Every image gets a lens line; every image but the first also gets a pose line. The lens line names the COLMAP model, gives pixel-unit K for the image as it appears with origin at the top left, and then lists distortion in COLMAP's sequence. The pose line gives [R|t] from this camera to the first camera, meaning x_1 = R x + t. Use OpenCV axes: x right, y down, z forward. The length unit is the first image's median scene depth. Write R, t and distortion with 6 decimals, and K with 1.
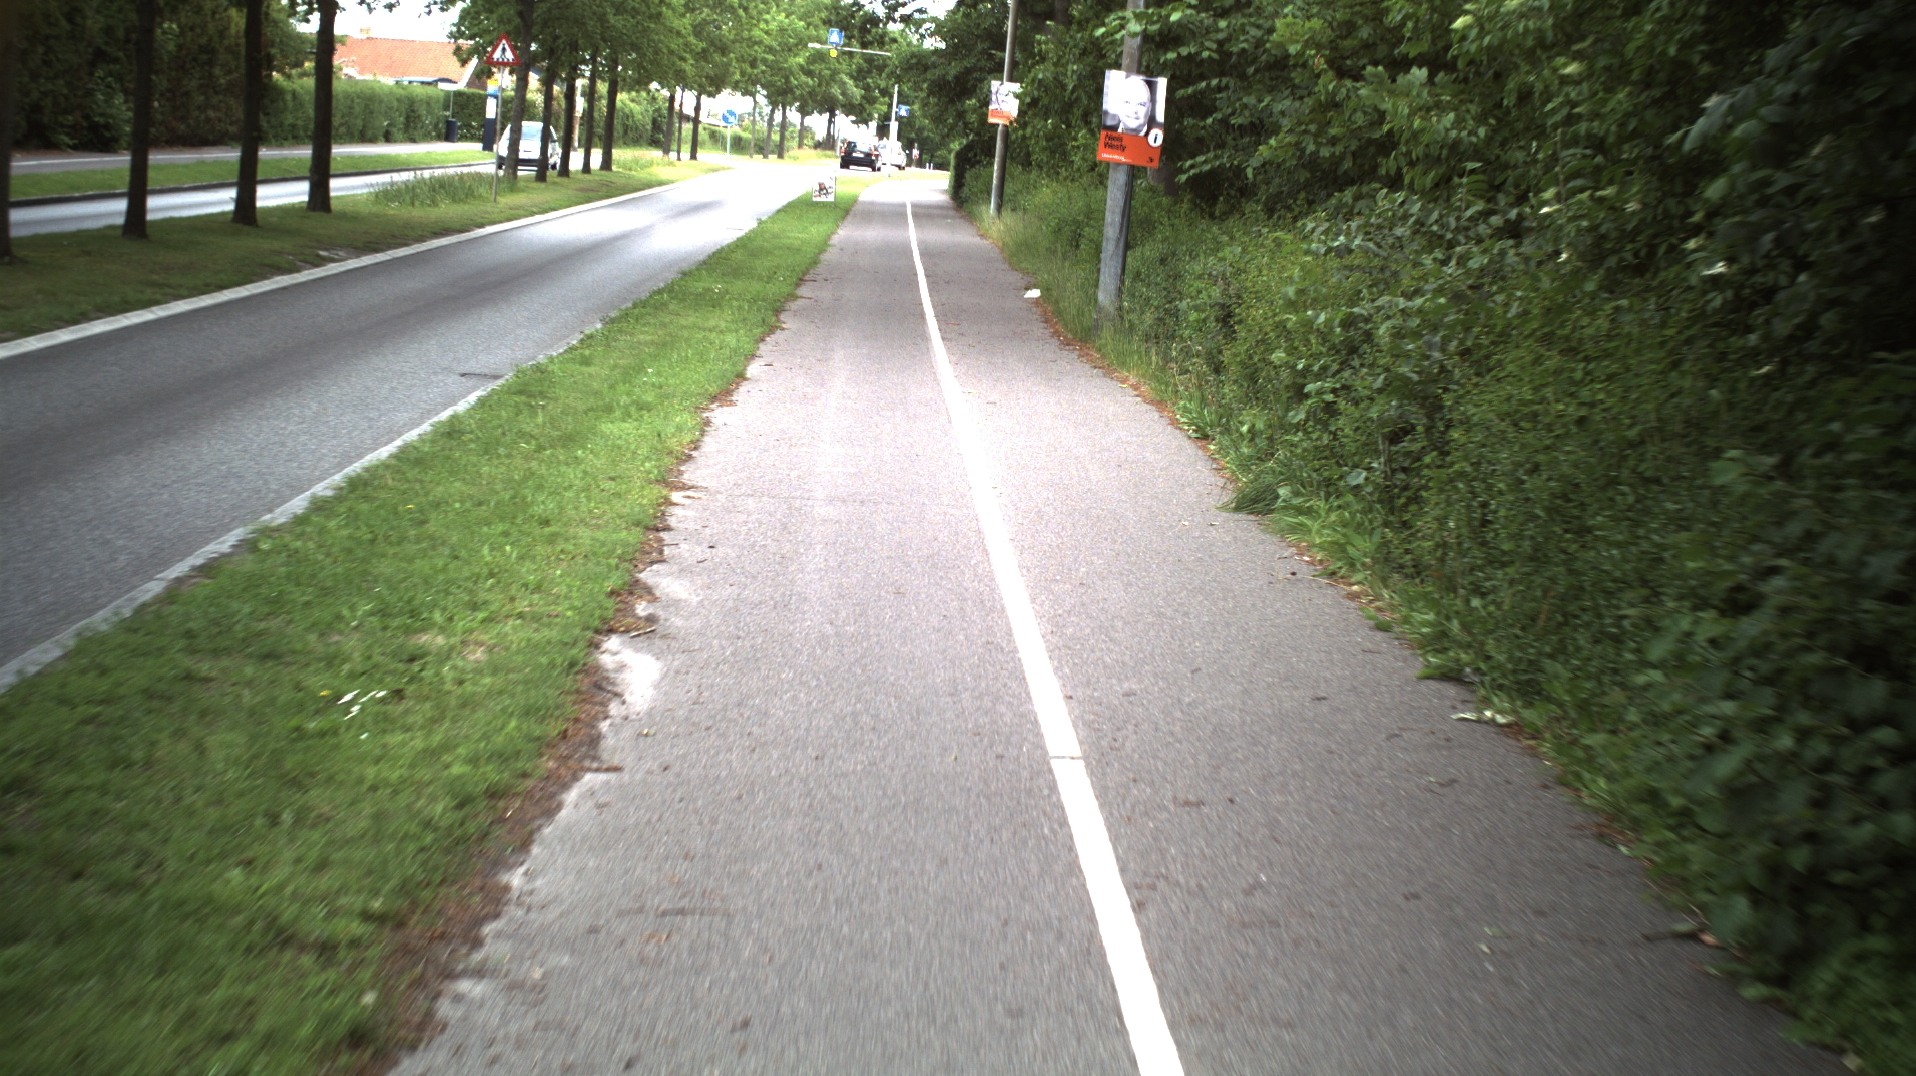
lens RADIAL K [[3408.1, 0, 958.0], [0, 3408.1, 538.0], [0, 0, 1]] dist [-0.260049, 0.205927]
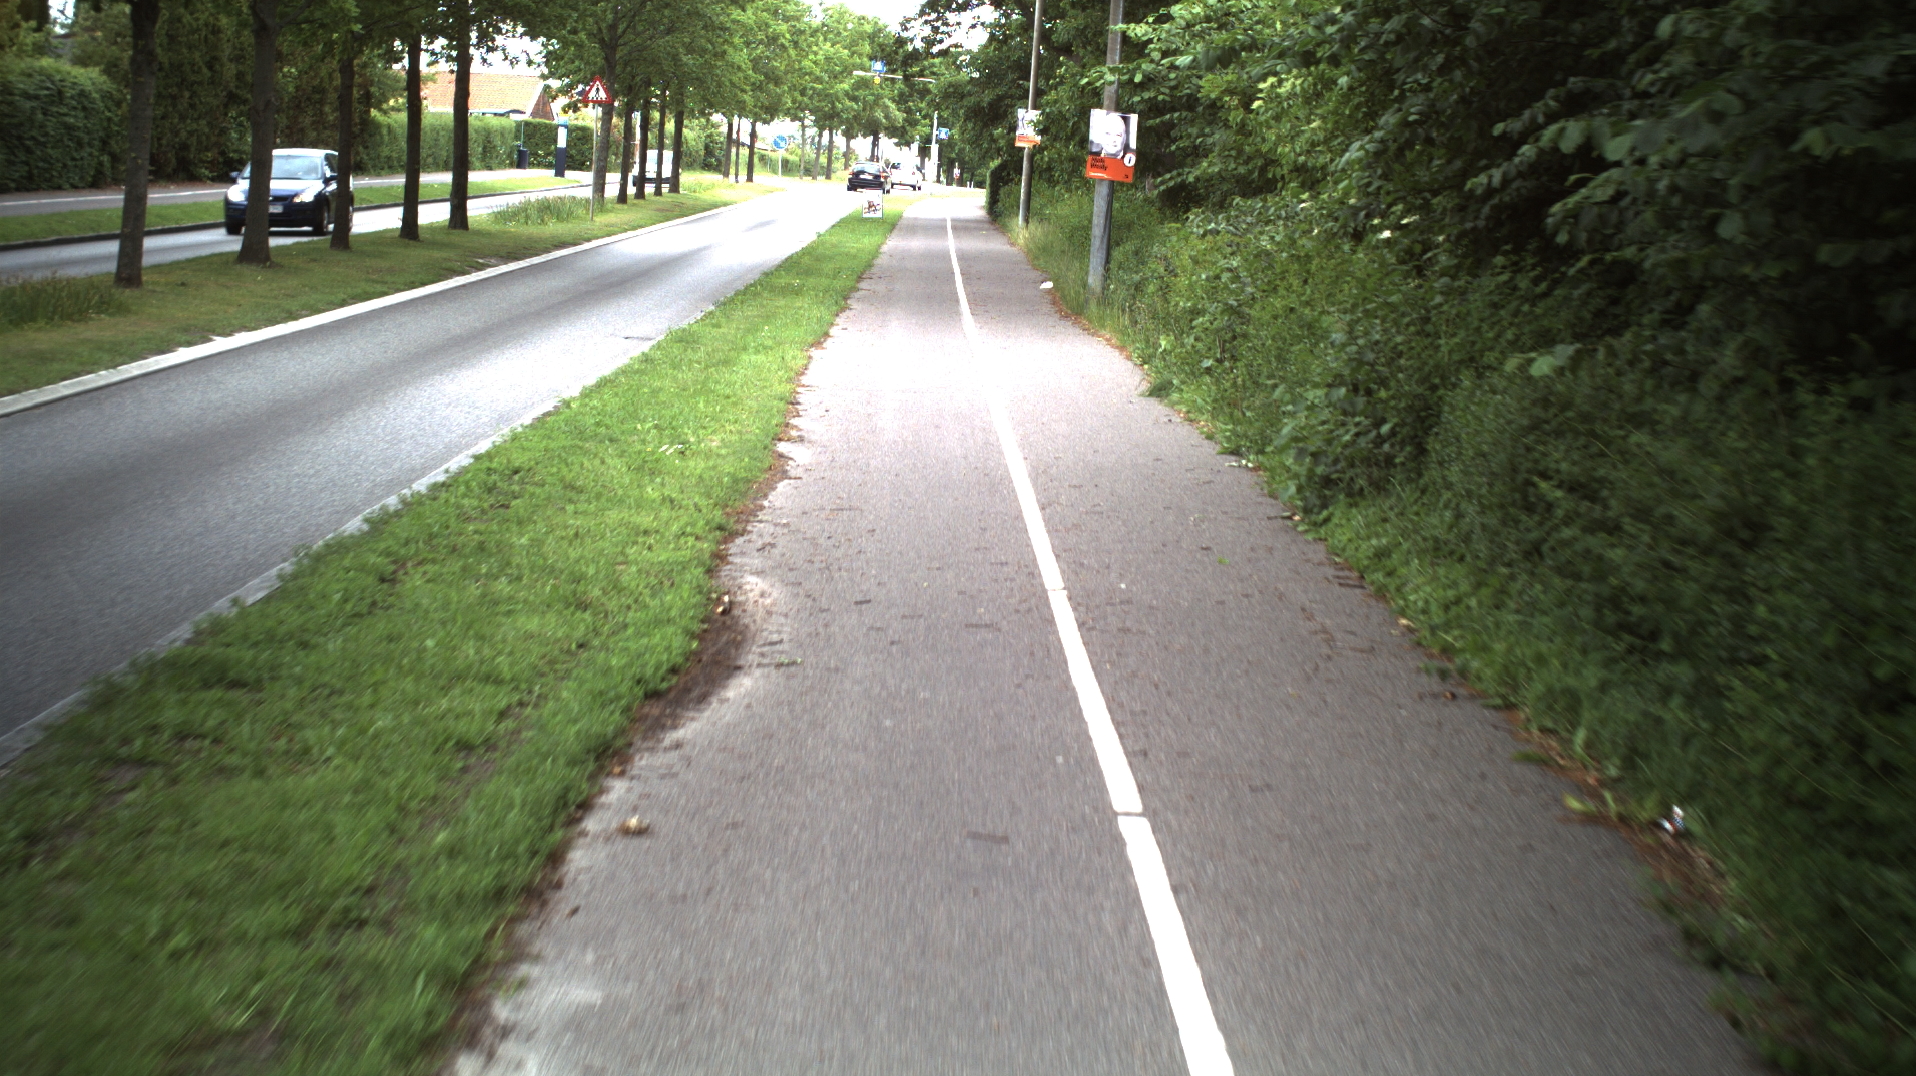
lens RADIAL K [[3408.1, 0, 958.0], [0, 3408.1, 538.0], [0, 0, 1]] dist [-0.260049, 0.205927]
pose [[0.999781, -0.015539, -0.014006, 0.004318], [0.015464, 0.999865, -0.005470, 0.021201], [0.014090, 0.005252, 0.999887, -0.191975]]
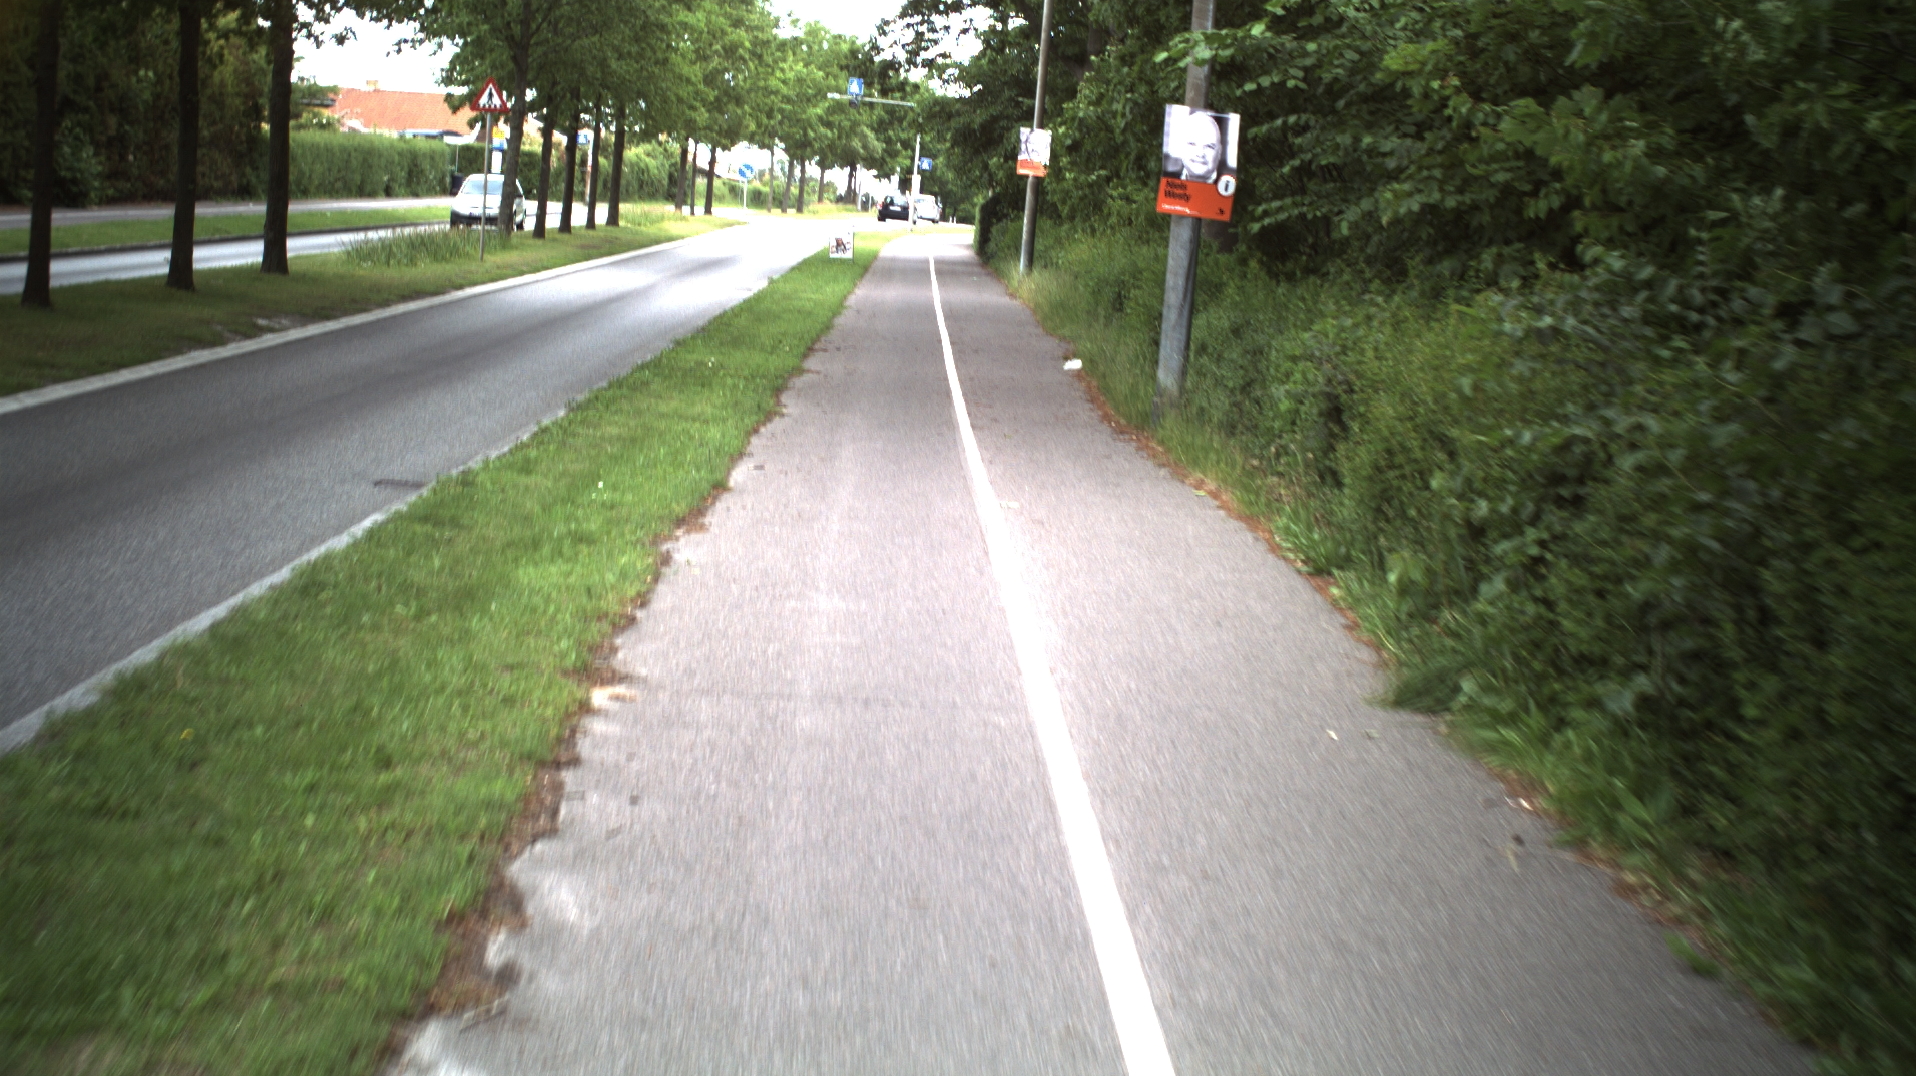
lens RADIAL K [[3408.1, 0, 958.0], [0, 3408.1, 538.0], [0, 0, 1]] dist [-0.260049, 0.205927]
pose [[0.999969, -0.003351, -0.007064, -0.001354], [0.003239, 0.999870, -0.015809, -0.010462], [0.007116, 0.015786, 0.999850, 0.095435]]
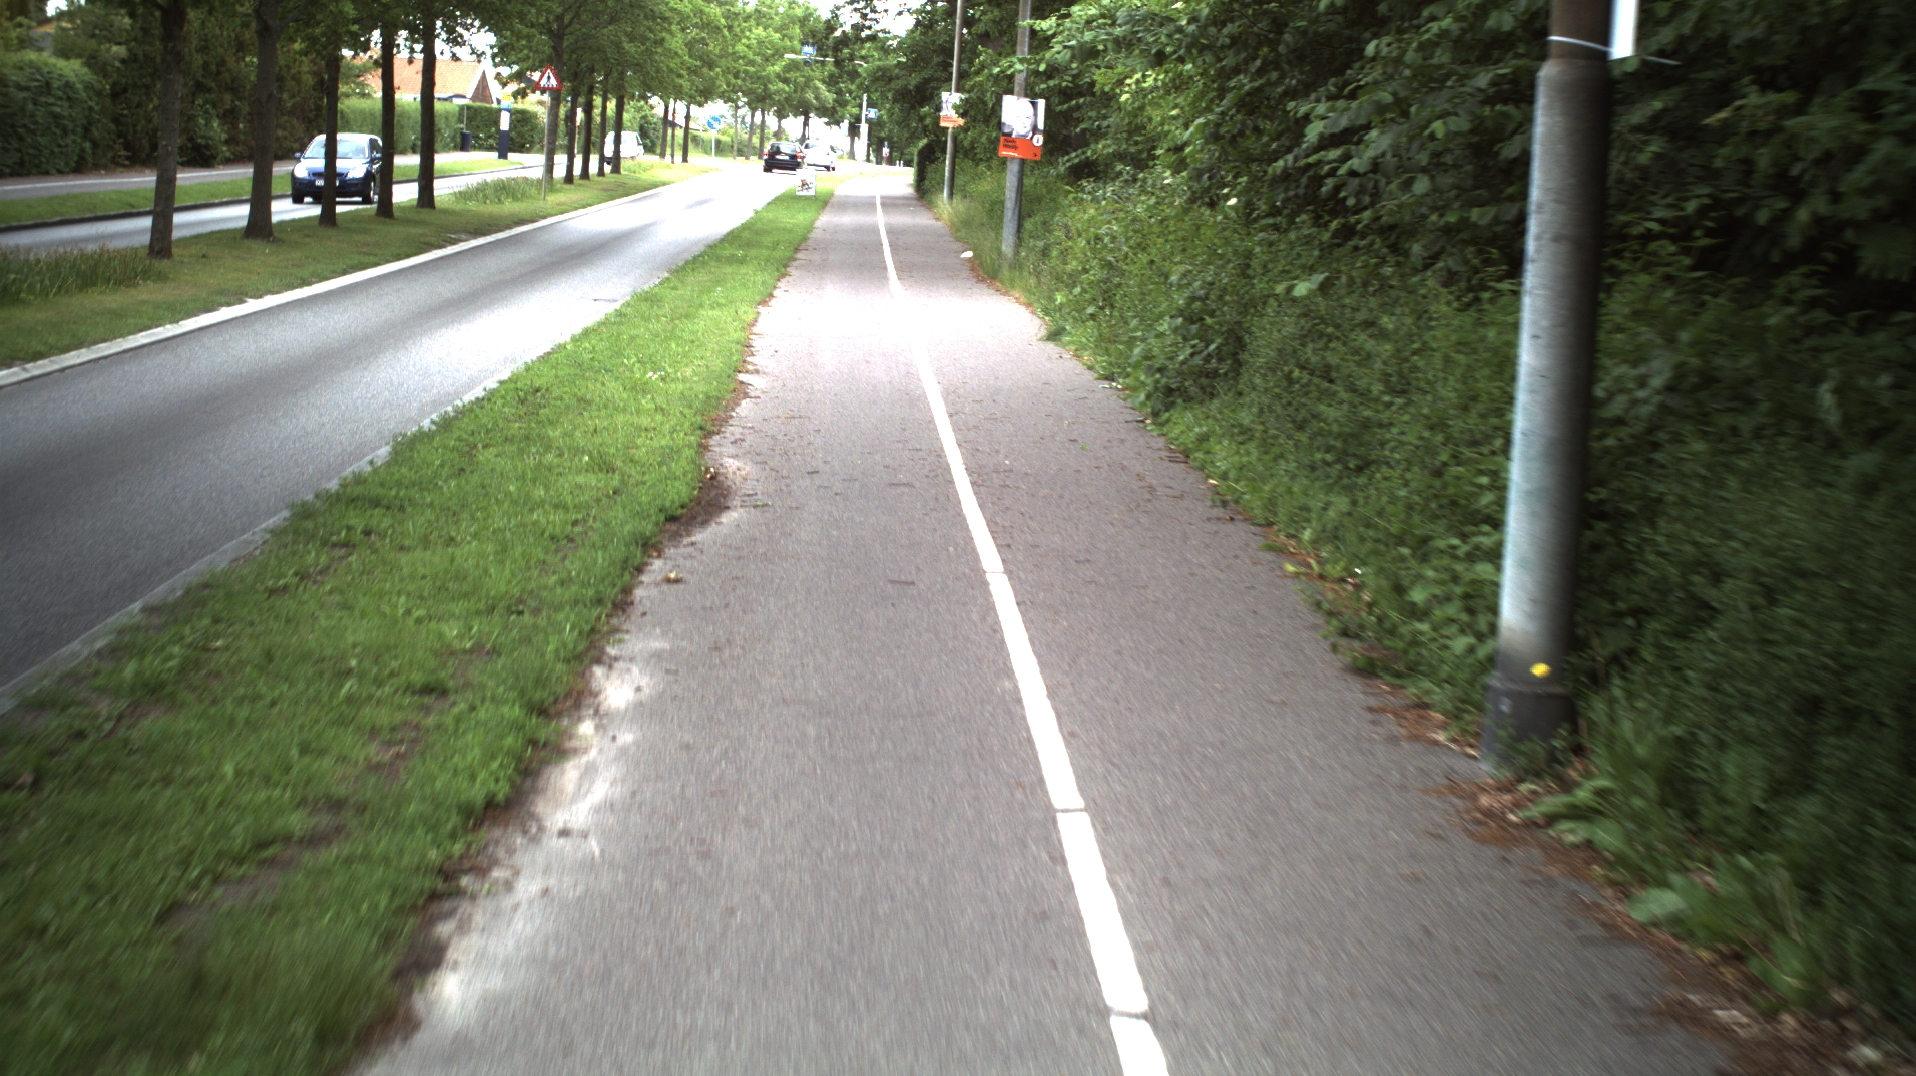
lens RADIAL K [[3408.1, 0, 958.0], [0, 3408.1, 538.0], [0, 0, 1]] dist [-0.260049, 0.205927]
pose [[0.999687, -0.024405, 0.005514, 0.006246], [0.024399, 0.999702, 0.001182, 0.031736], [-0.005542, -0.001047, 0.999984, -0.287676]]
